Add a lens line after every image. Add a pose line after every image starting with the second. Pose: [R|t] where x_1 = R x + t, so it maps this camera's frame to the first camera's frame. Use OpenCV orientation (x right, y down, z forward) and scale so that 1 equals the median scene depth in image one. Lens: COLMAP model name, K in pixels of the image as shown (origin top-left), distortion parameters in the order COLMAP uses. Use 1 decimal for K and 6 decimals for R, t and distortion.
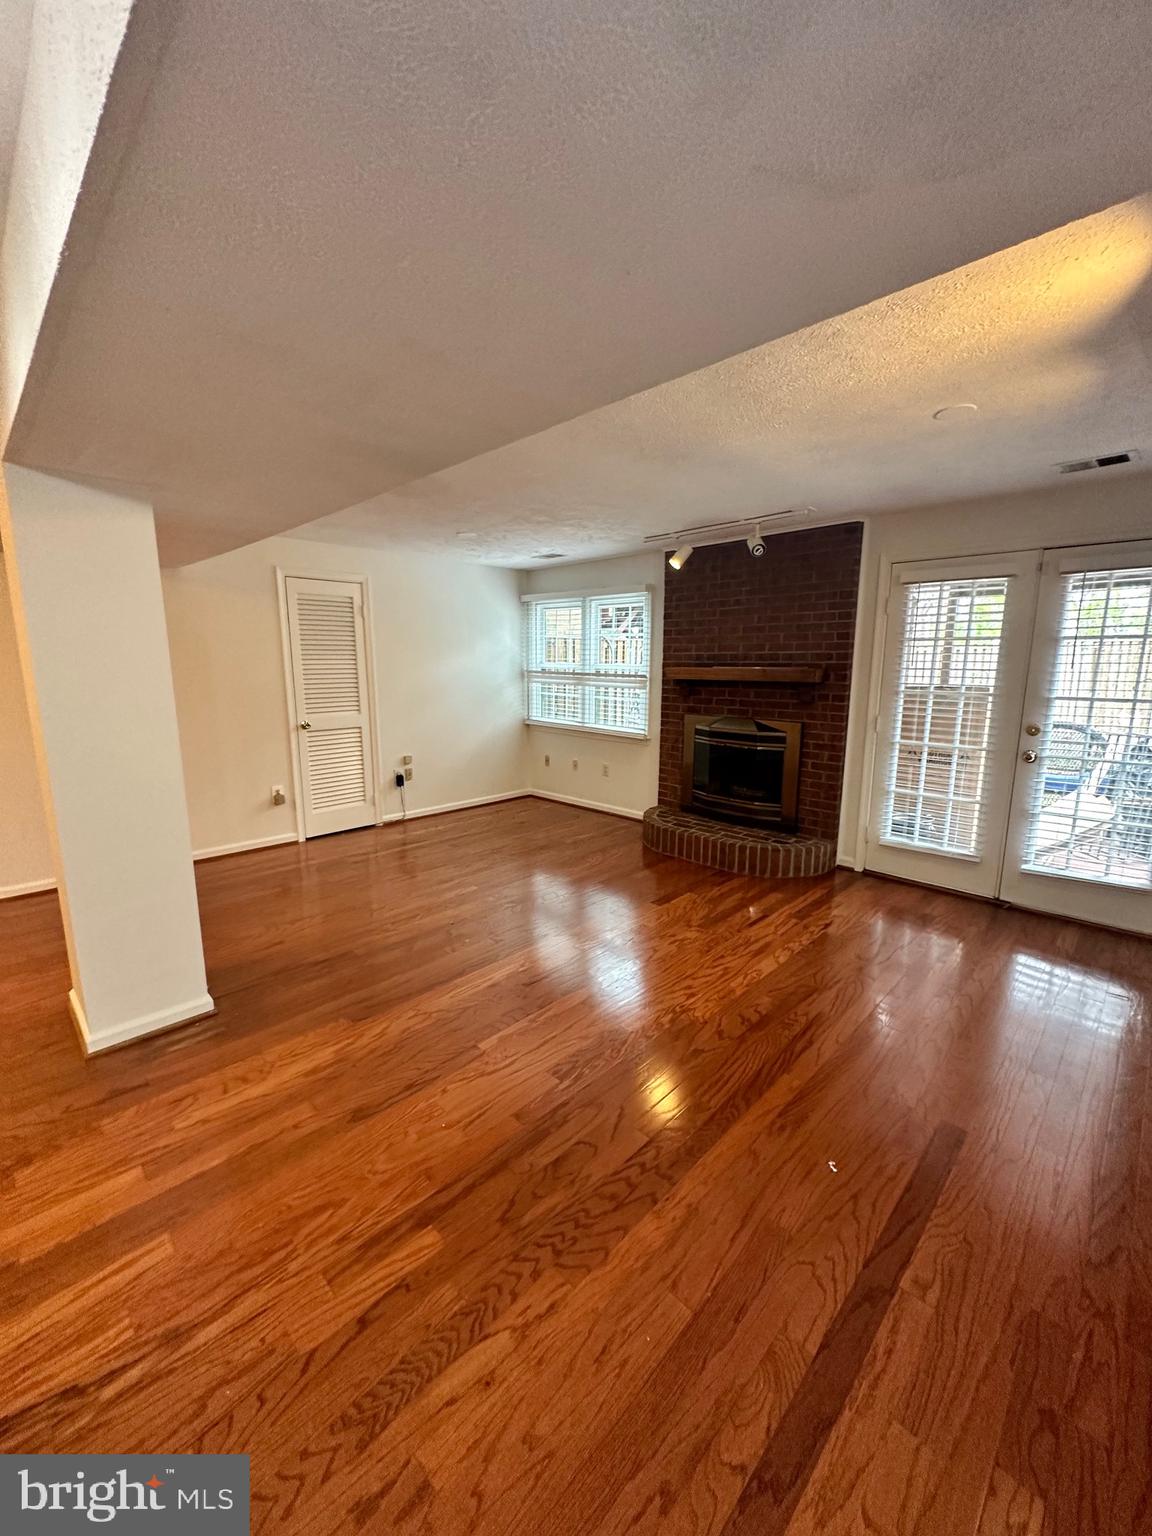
lens RADIAL K [[613.4, 0, 574.0], [0, 613.4, 766.0], [0, 0, 1]] dist [-0.001338, 0.000472]
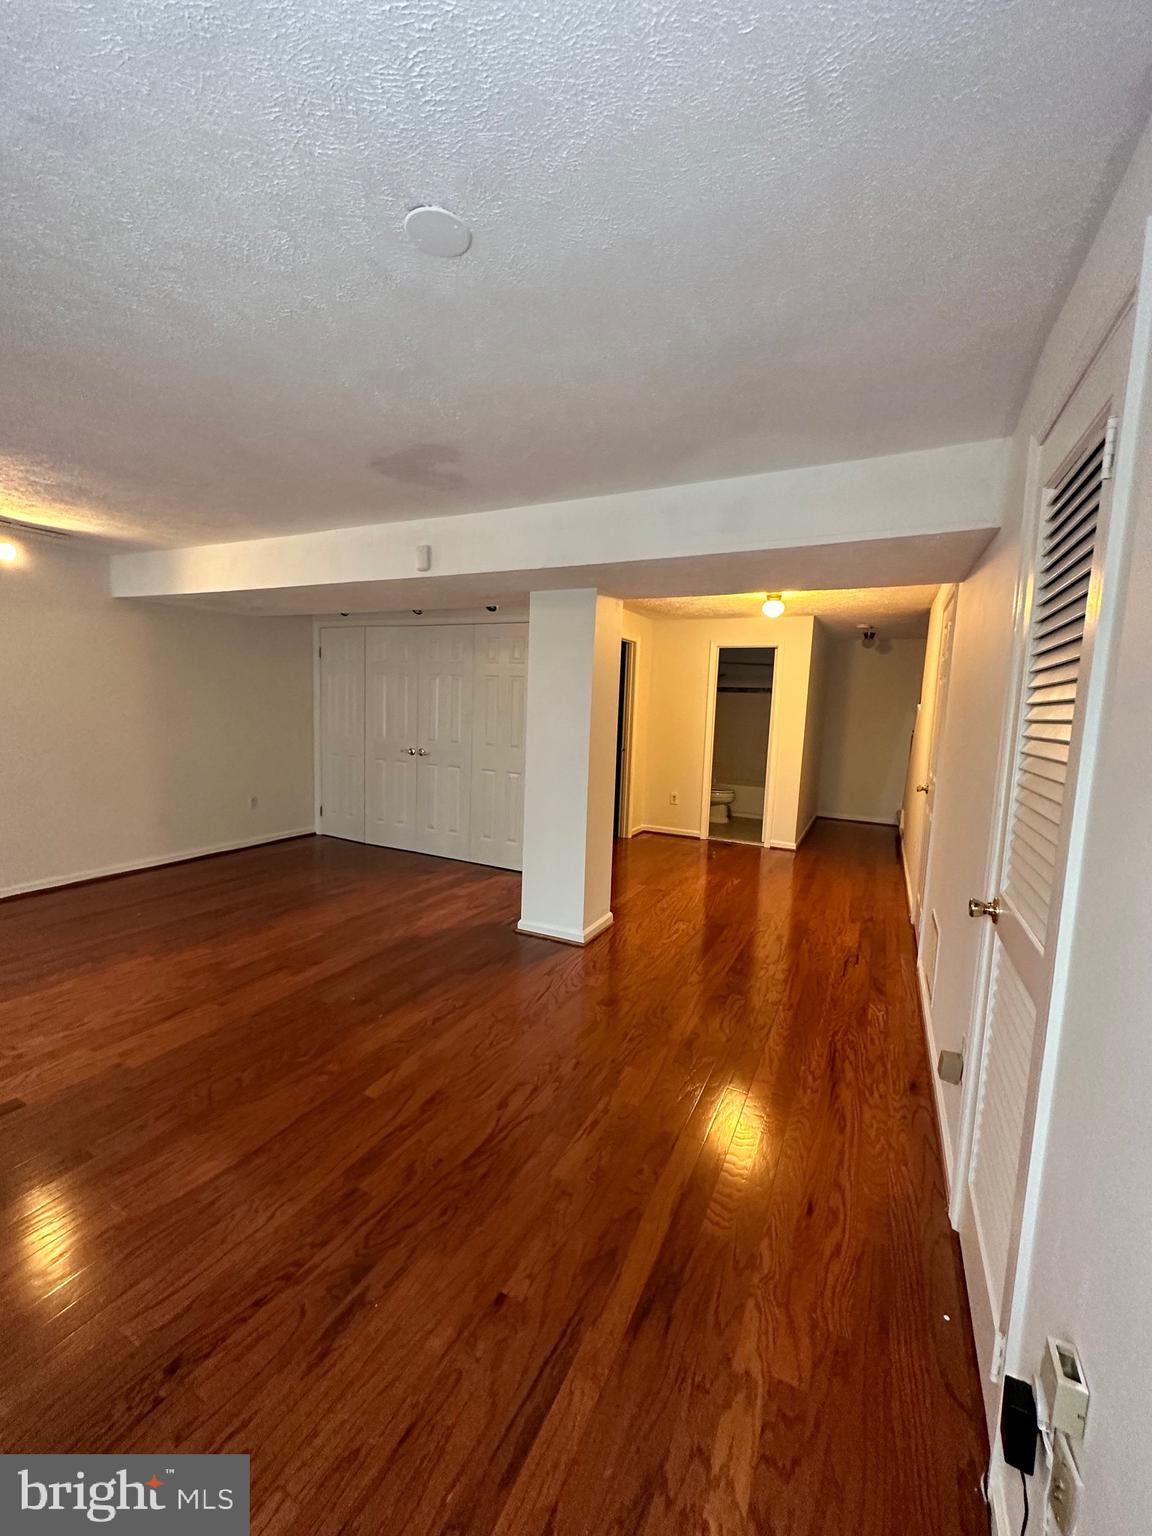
lens RADIAL K [[613.4, 0, 577.4], [0, 613.4, 763.8], [0, 0, 1]] dist [-0.001338, 0.000472]
pose [[-0.948804, -0.003300, -0.315849, -0.160218], [-0.088642, 0.962546, 0.256220, -0.243427], [0.303173, 0.271100, -0.913559, 1.451093]]
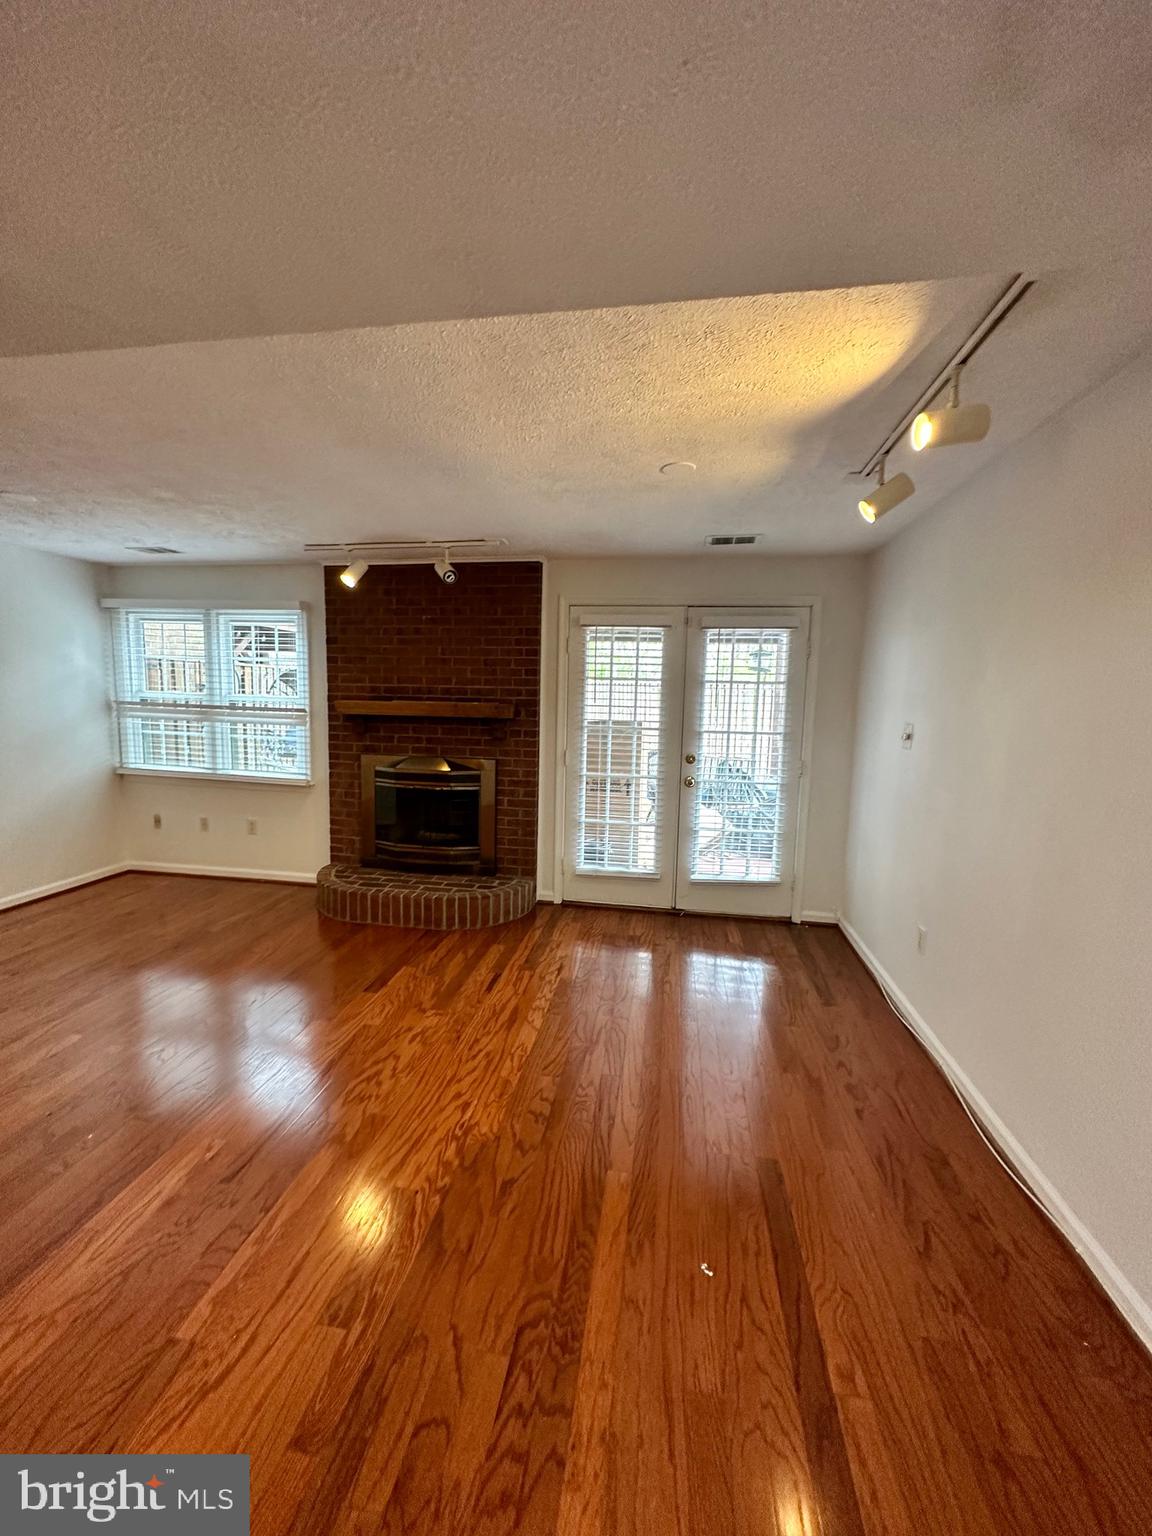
lens RADIAL K [[613.4, 0, 575.5], [0, 613.4, 766.7], [0, 0, 1]] dist [-0.001338, 0.000472]
pose [[0.814303, -0.049046, 0.578364, -0.091096], [0.077457, 0.996694, -0.024535, -0.027809], [-0.575249, 0.064777, 0.815409, 0.149935]]
